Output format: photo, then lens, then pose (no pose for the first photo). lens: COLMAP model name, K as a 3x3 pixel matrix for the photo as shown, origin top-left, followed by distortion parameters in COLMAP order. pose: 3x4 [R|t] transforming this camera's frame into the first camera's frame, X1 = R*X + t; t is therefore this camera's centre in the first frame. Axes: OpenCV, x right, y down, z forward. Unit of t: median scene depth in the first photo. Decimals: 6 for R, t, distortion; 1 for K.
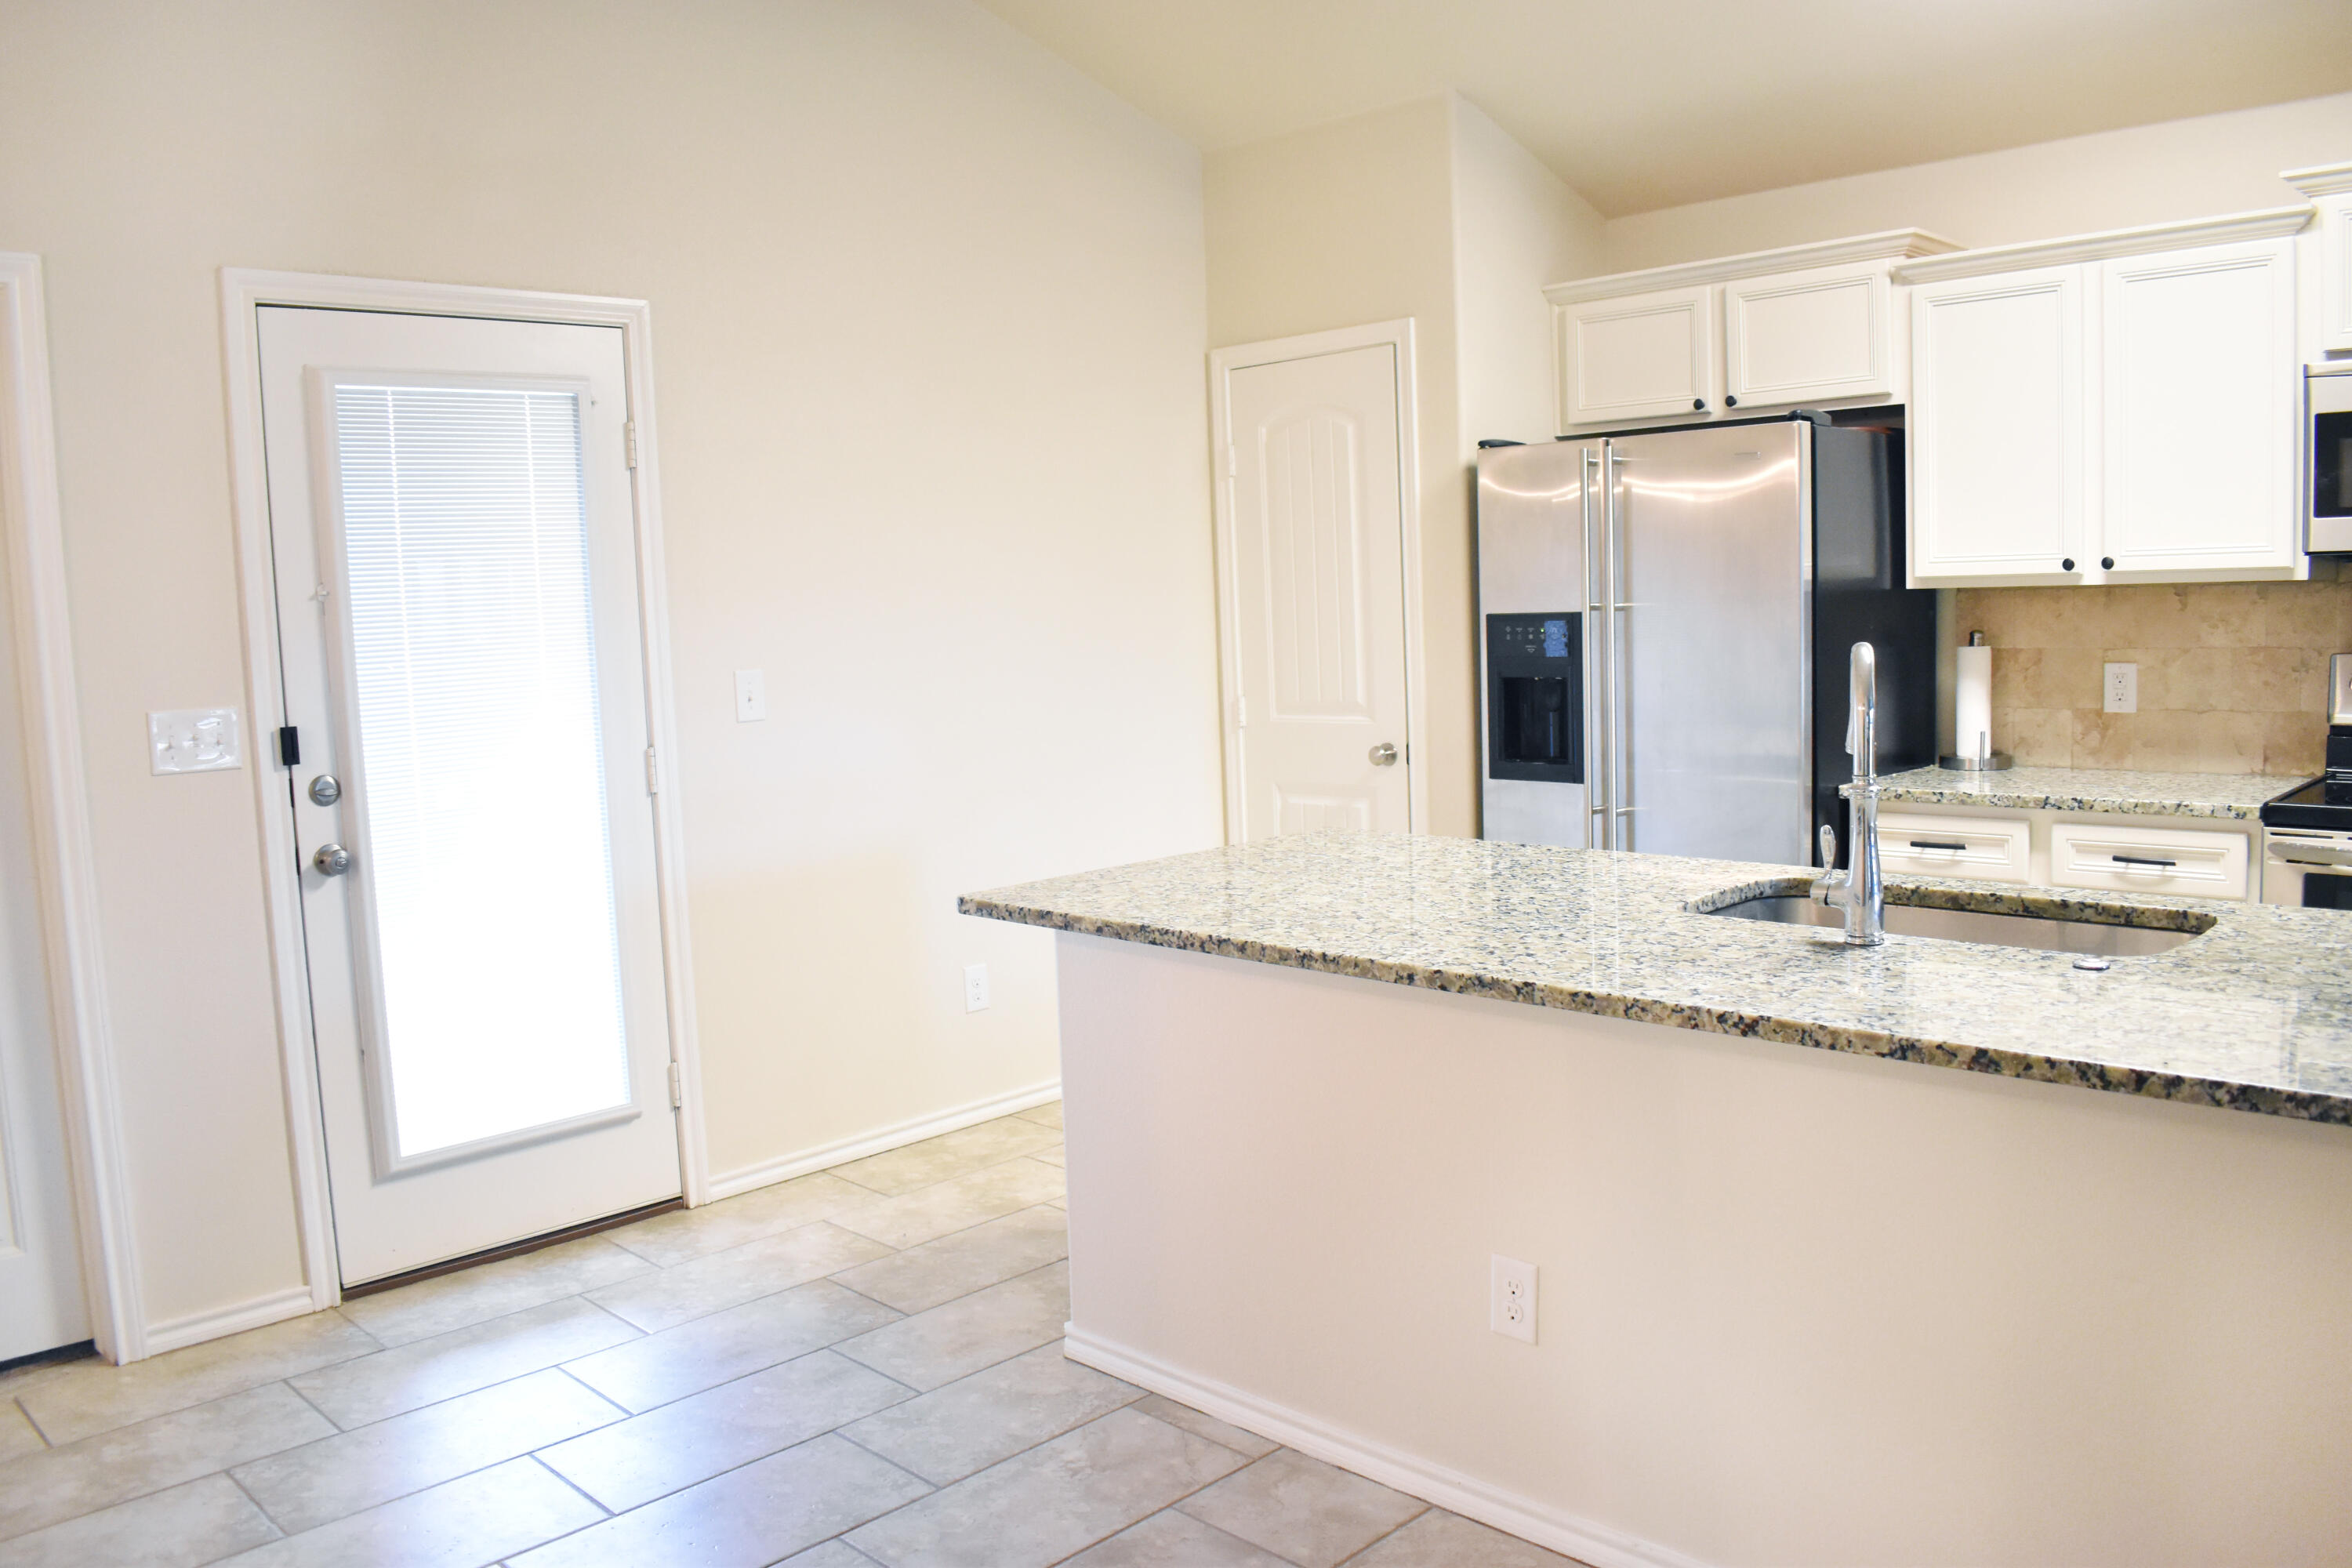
lens RADIAL K [[1820.9, 0, 1166.4], [0, 1820.9, 738.7], [0, 0, 1]] dist [-0.095562, 0.012757]
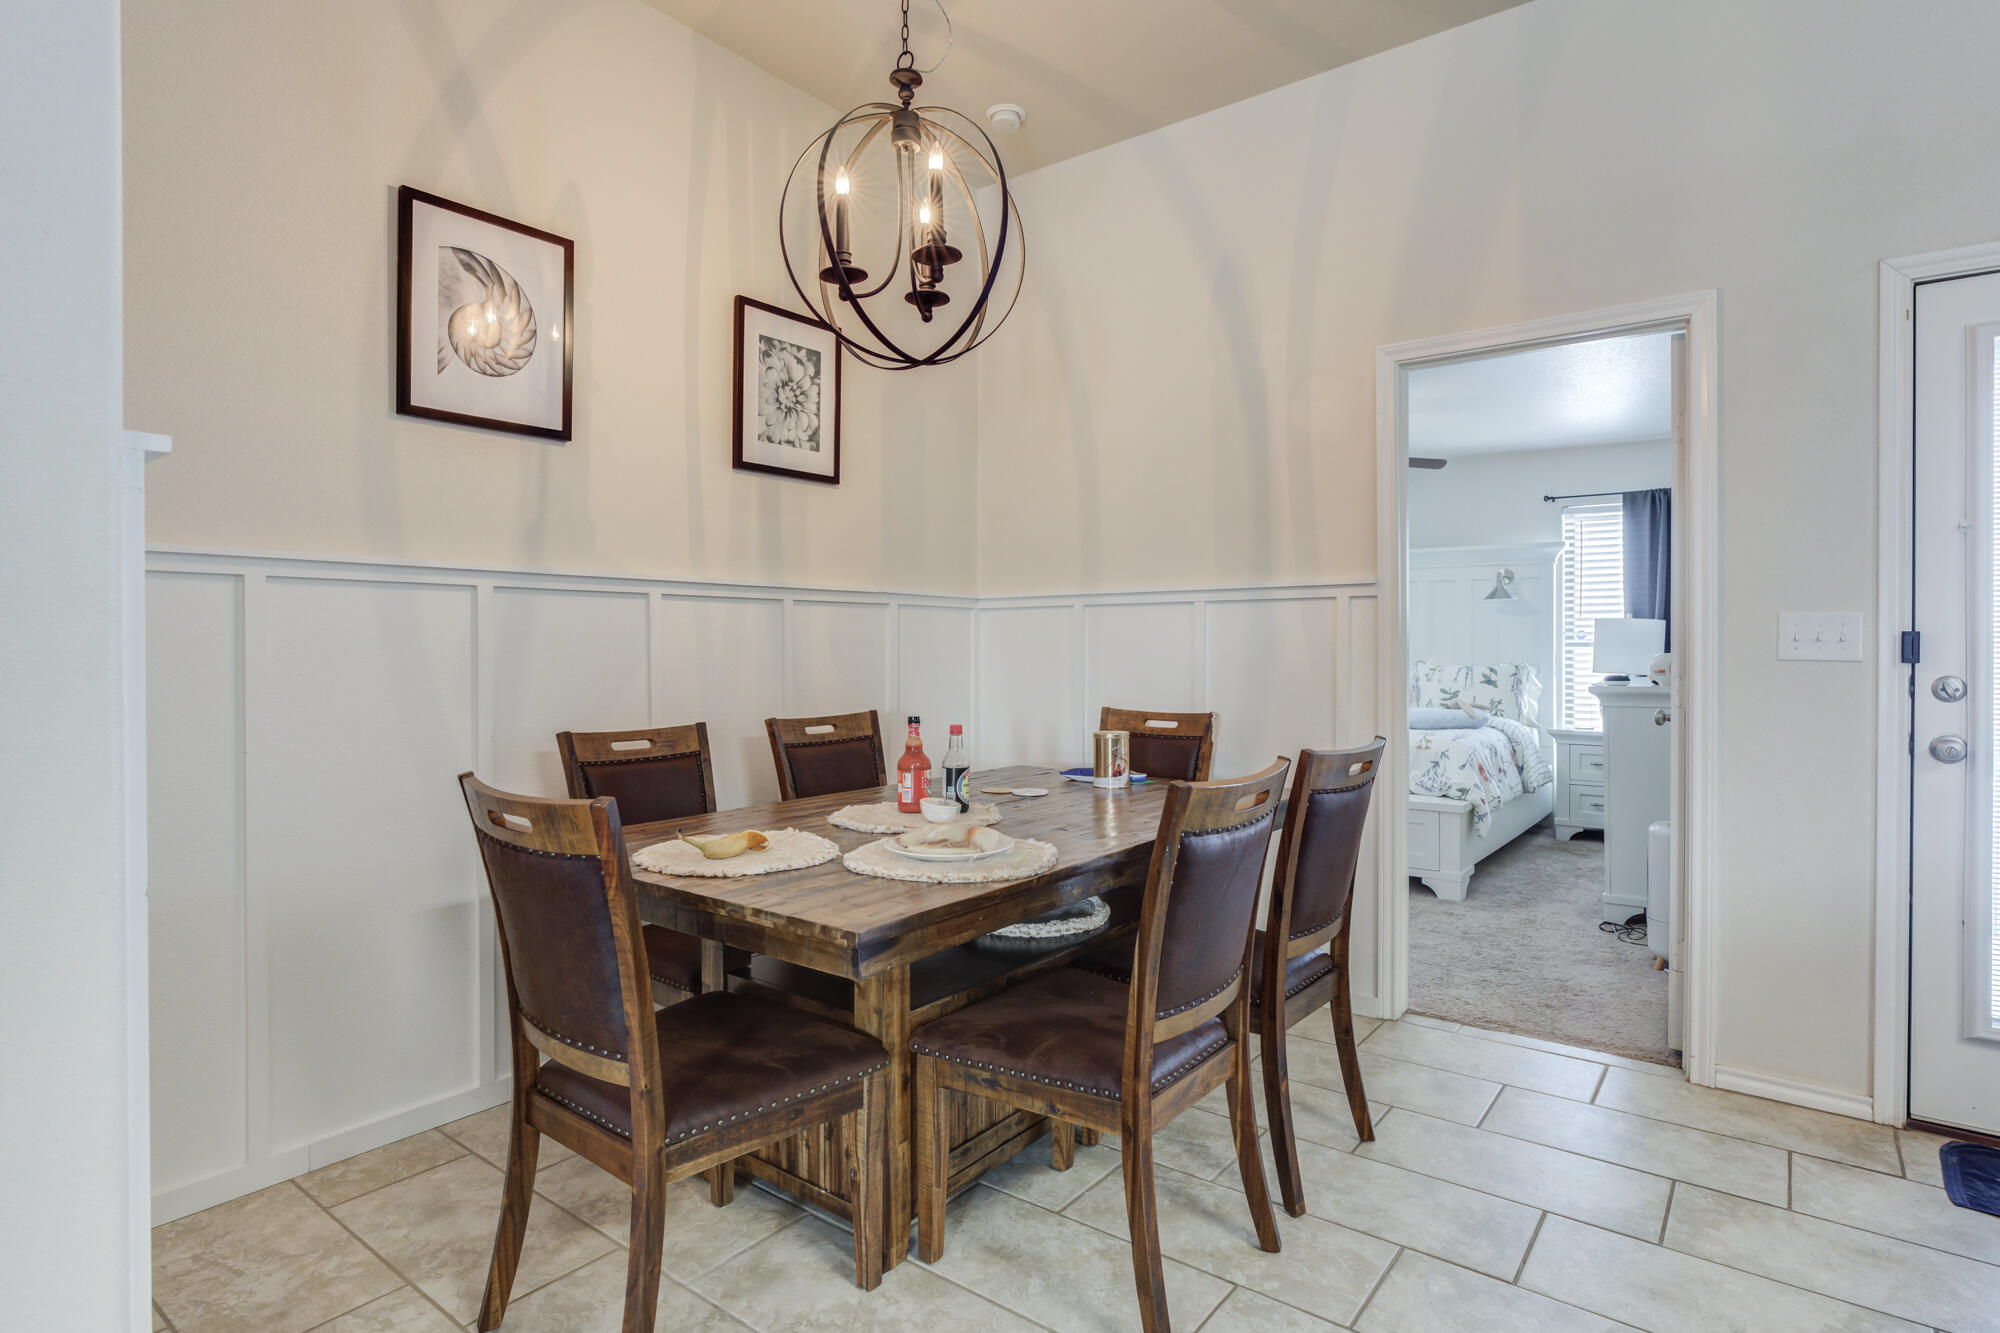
lens RADIAL K [[1037.4, 0, 1000.1], [0, 1037.4, 643.3], [0, 0, 1]] dist [-0.004915, 0.000295]
pose [[0.141286, 0.042423, -0.989059, 0.140372], [-0.092292, 0.995295, 0.029506, 0.048457], [0.985657, 0.087114, 0.144536, 0.385589]]
